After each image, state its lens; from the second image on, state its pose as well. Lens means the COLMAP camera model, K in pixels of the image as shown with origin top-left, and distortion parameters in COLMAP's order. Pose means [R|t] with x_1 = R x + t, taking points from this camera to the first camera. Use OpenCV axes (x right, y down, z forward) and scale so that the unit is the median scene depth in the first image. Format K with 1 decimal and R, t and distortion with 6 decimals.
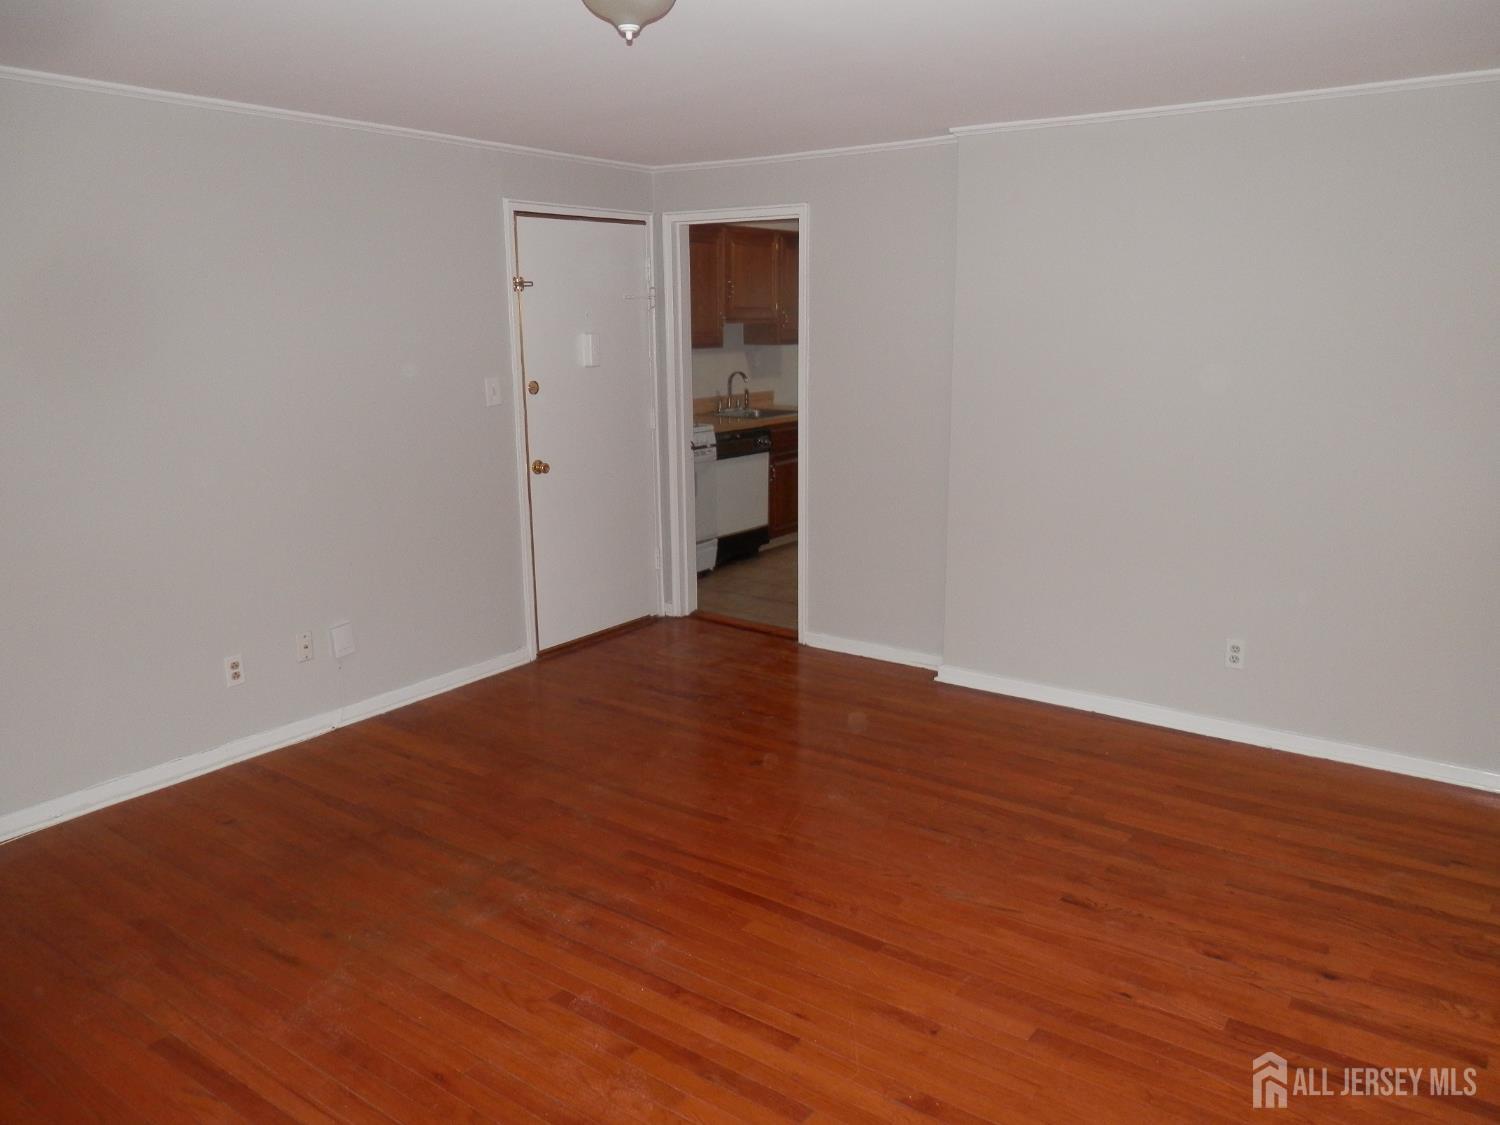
lens RADIAL K [[1096.8, 0, 752.7], [0, 1096.8, 570.2], [0, 0, 1]] dist [-0.002506, -0.000733]
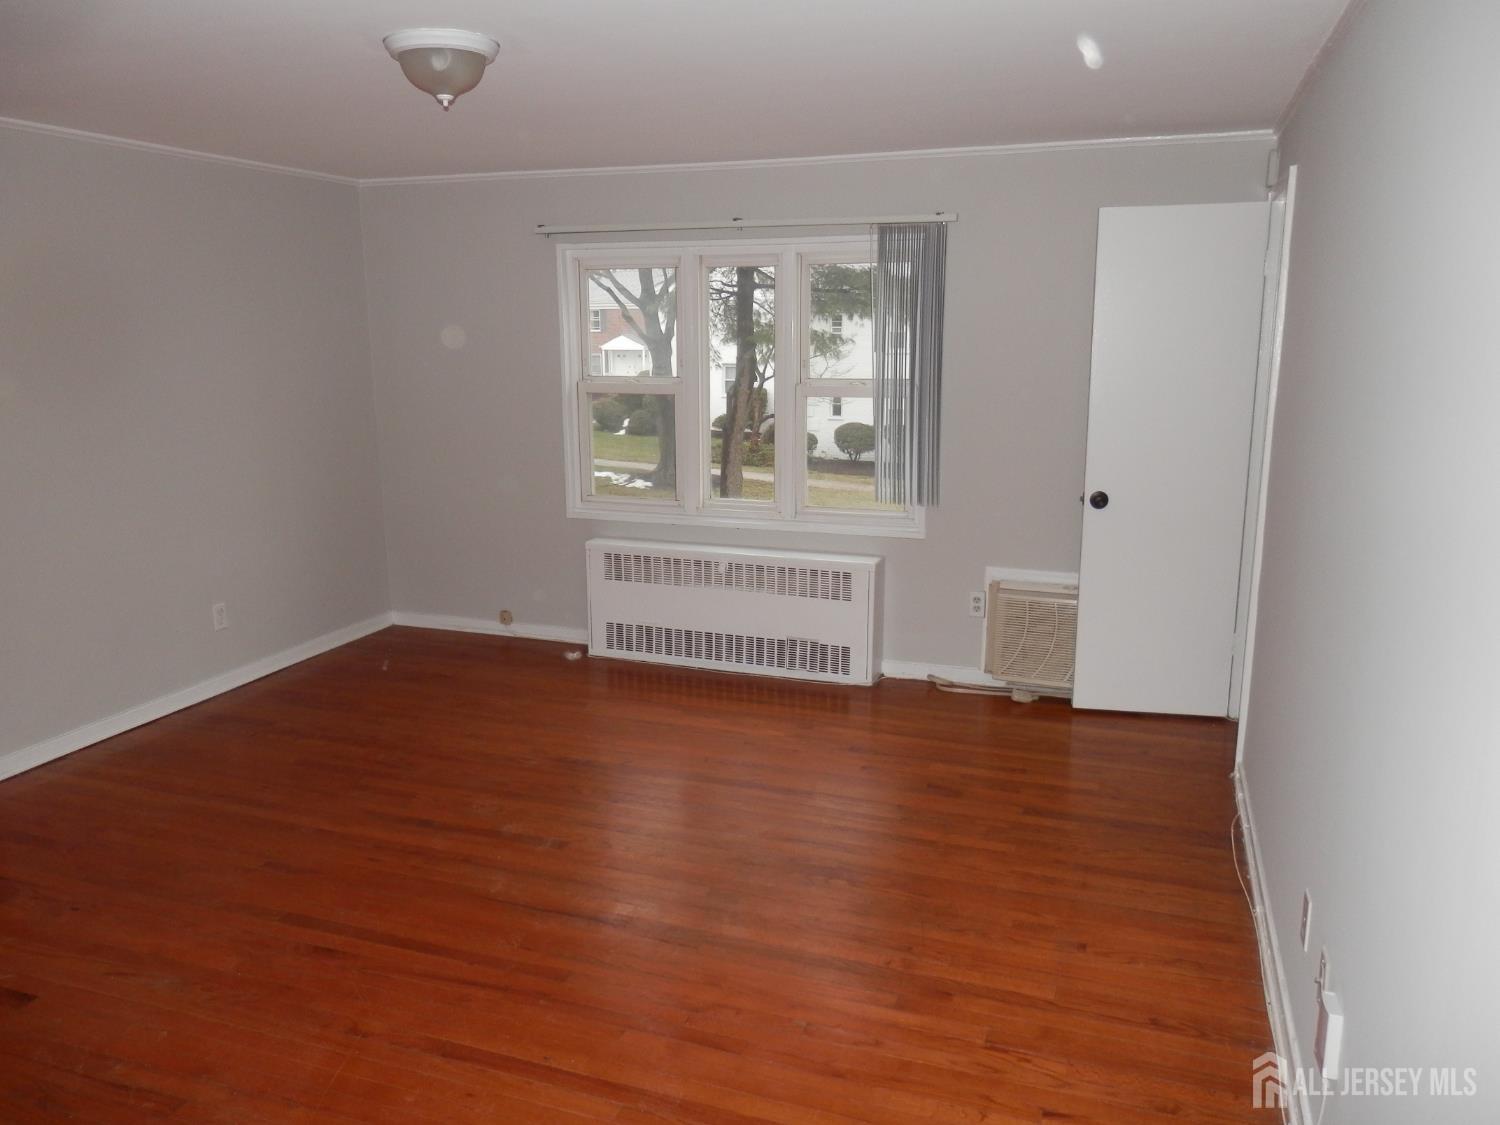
lens RADIAL K [[1105.2, 0, 750.0], [0, 1105.2, 562.5], [0, 0, 1]] dist [0.009173, 0.004658]
pose [[-0.962077, 0.072120, -0.263071, -0.053097], [-0.047970, 0.904655, 0.423437, -0.360488], [0.268527, 0.419998, -0.866888, 1.567661]]
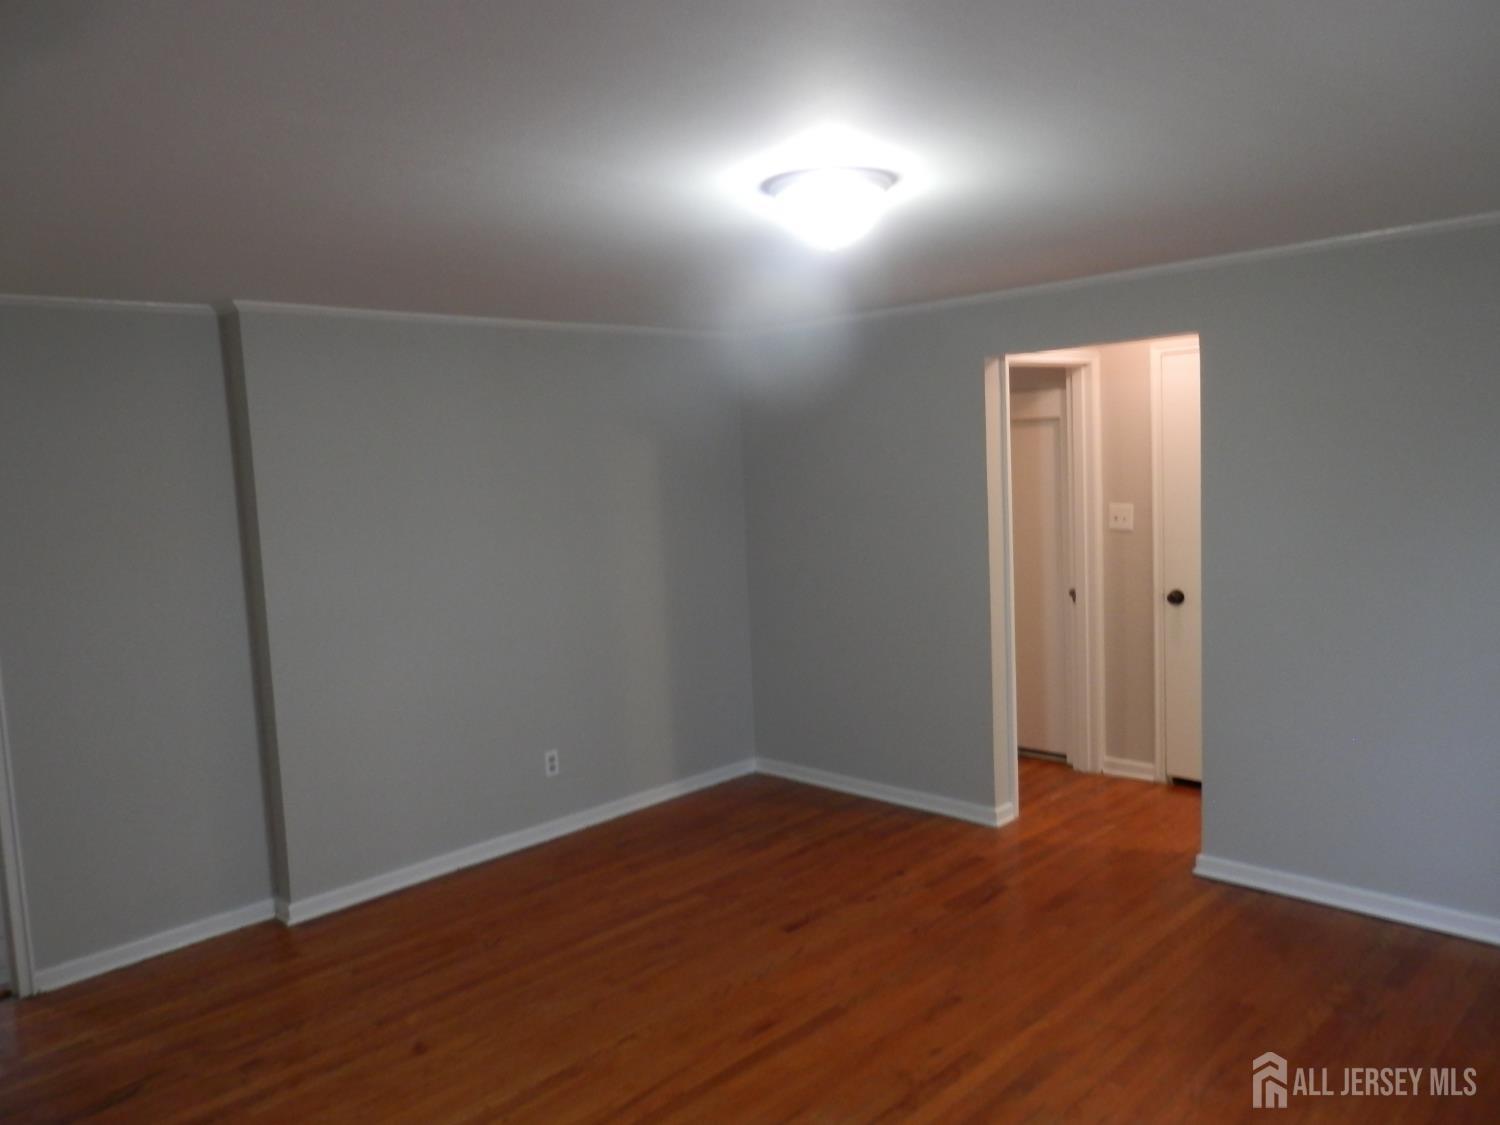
lens RADIAL K [[1096.8, 0, 752.7], [0, 1096.8, 570.2], [0, 0, 1]] dist [-0.002506, -0.000733]
pose [[0.156761, -0.092822, 0.983265, -0.818487], [0.271826, 0.961178, 0.047399, -0.148563], [-0.949493, 0.259847, 0.175907, 0.632662]]
